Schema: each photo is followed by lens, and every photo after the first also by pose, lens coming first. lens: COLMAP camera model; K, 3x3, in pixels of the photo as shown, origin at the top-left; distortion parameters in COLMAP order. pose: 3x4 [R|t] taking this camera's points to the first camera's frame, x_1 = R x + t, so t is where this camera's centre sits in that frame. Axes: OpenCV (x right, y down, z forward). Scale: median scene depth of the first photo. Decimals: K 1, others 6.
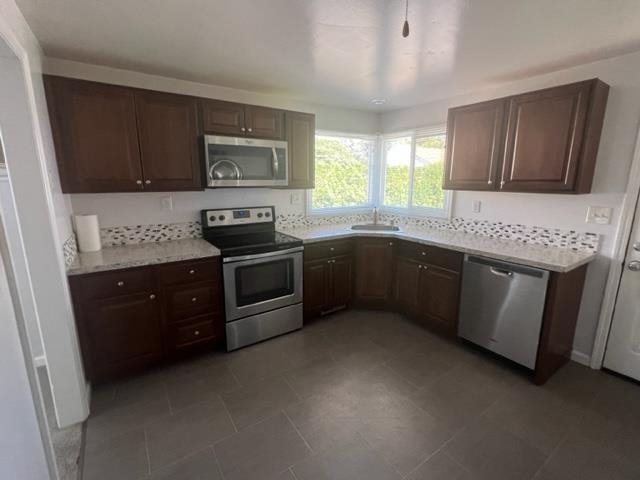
lens RADIAL K [[299.0, 0, 320.1], [0, 299.0, 239.3], [0, 0, 1]] dist [-0.002261, 0.000407]
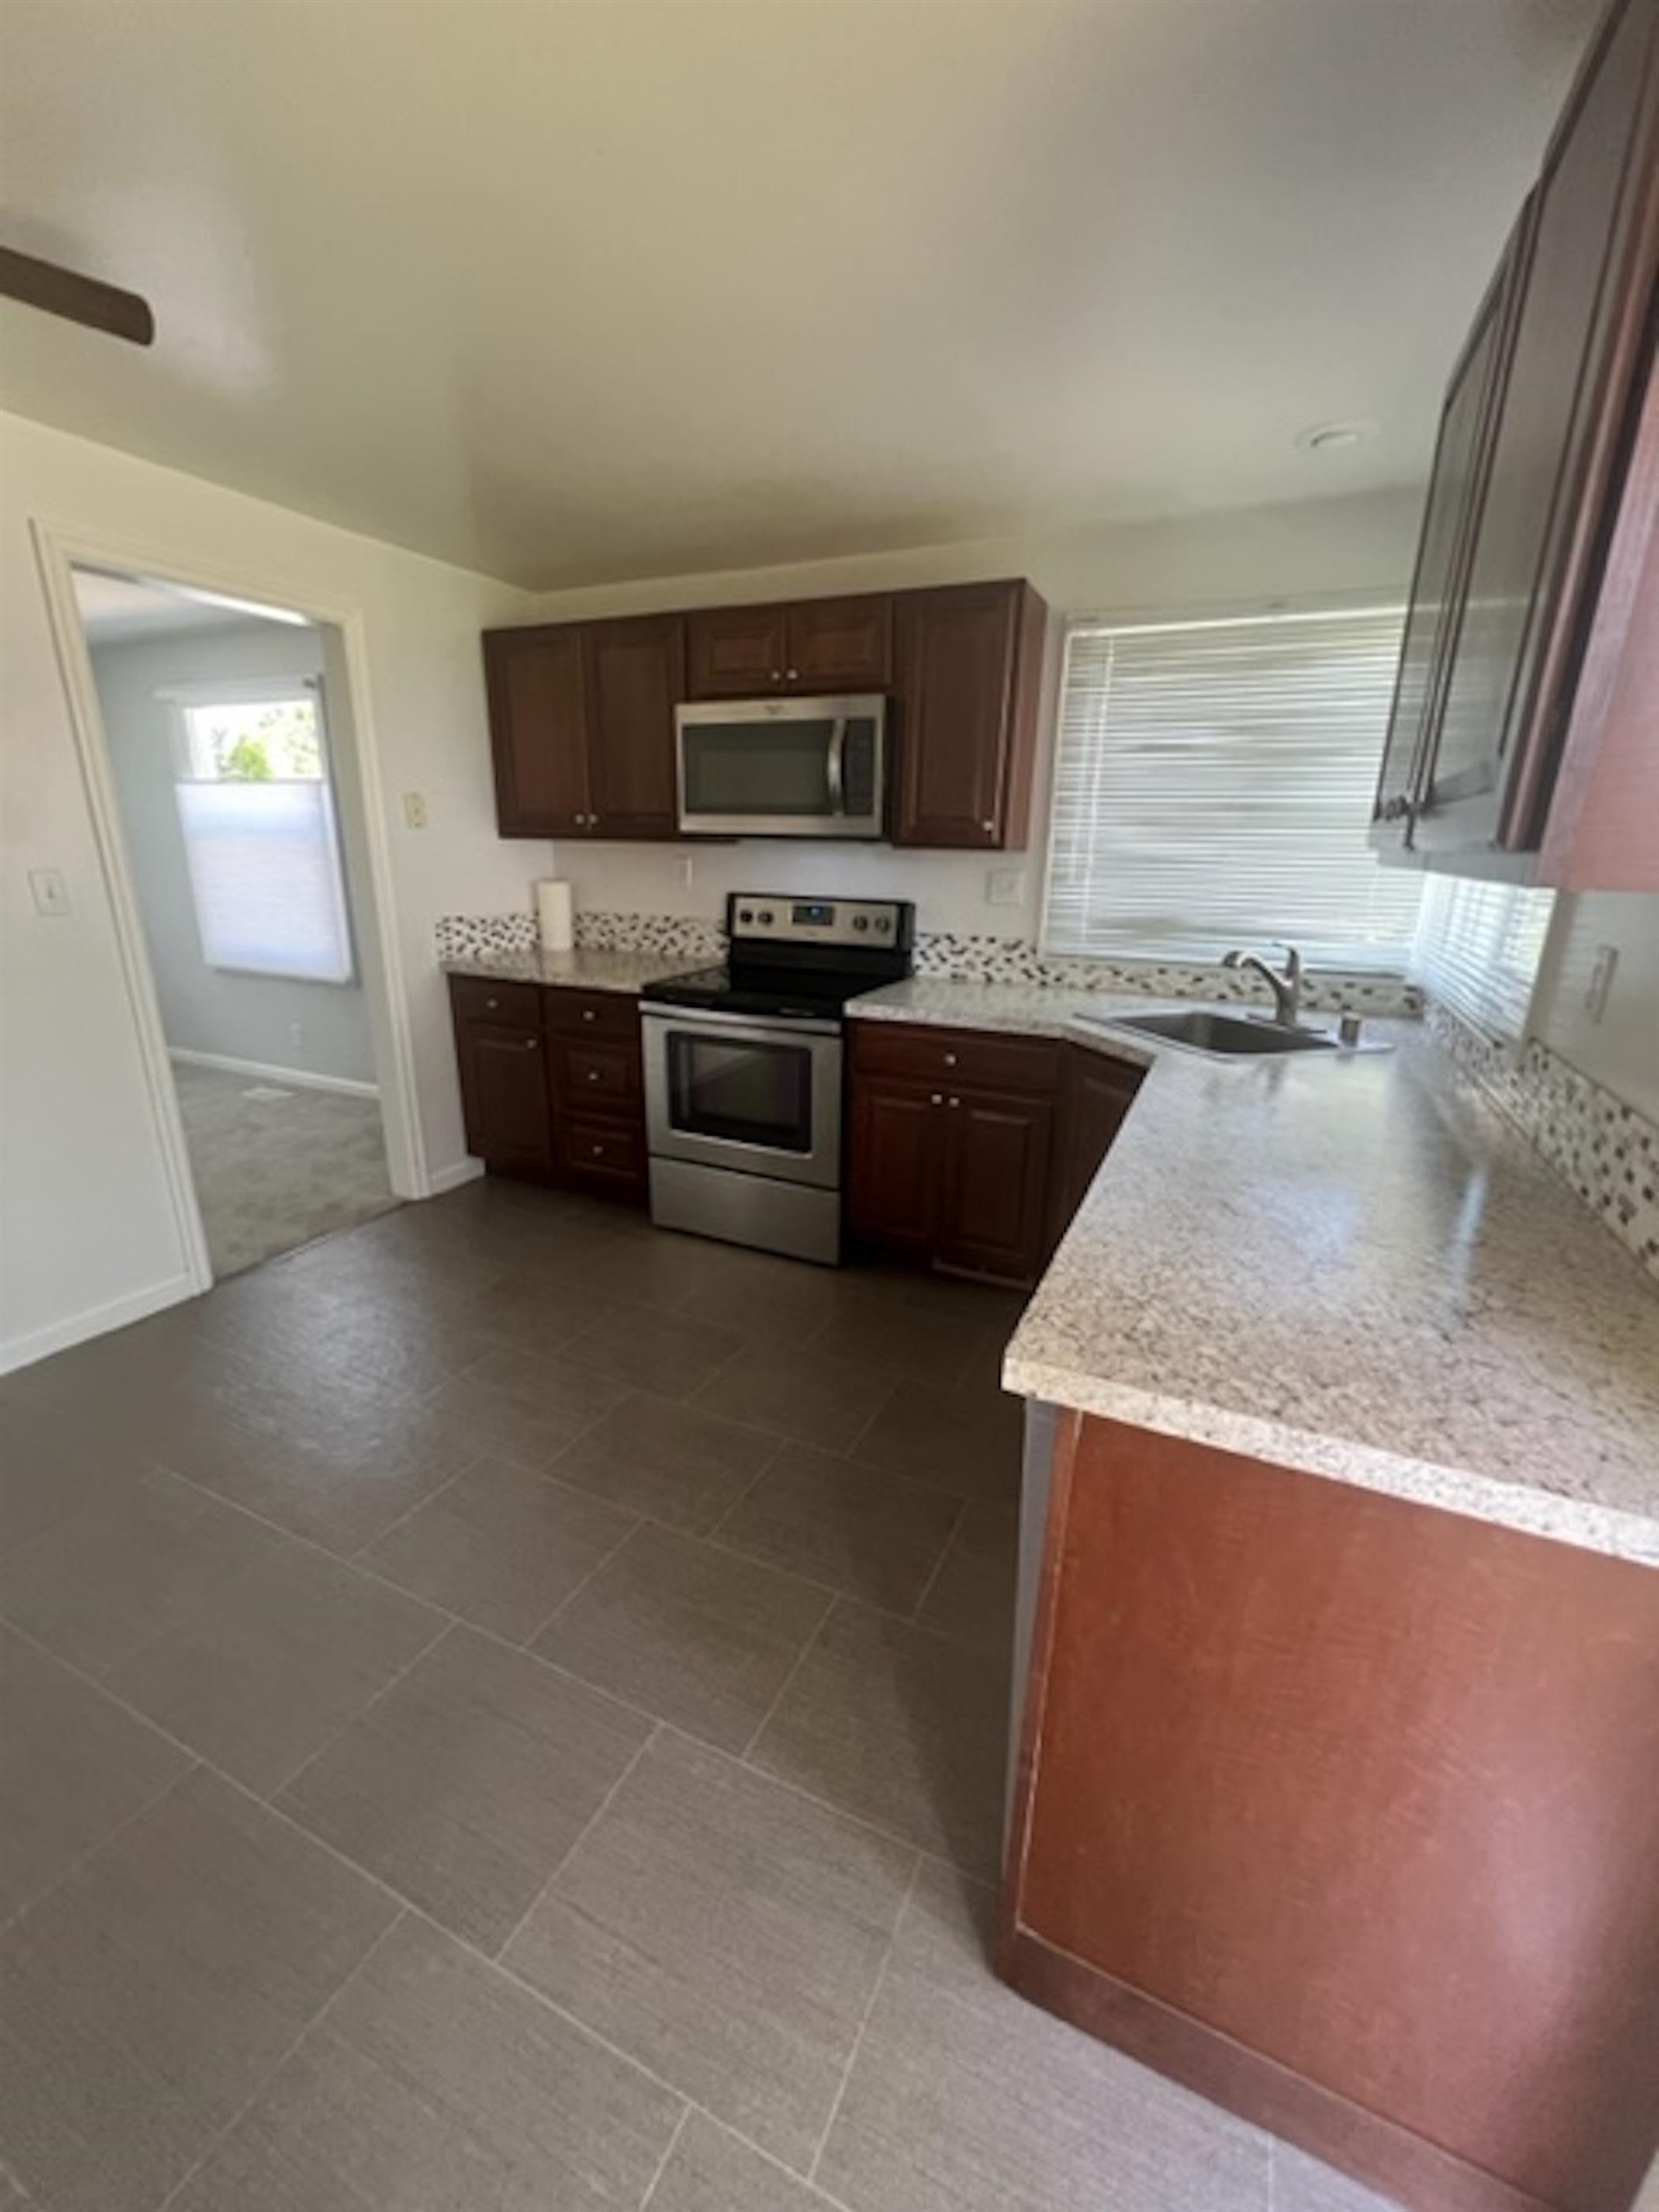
lens RADIAL K [[924.0, 0, 827.1], [0, 924.0, 1104.1], [0, 0, 1]] dist [0.002468, -0.000501]
pose [[0.503588, 0.248761, -0.827355, 0.803805], [-0.188839, 0.966187, 0.175562, -0.065816], [0.843053, 0.067826, 0.533536, 0.455160]]
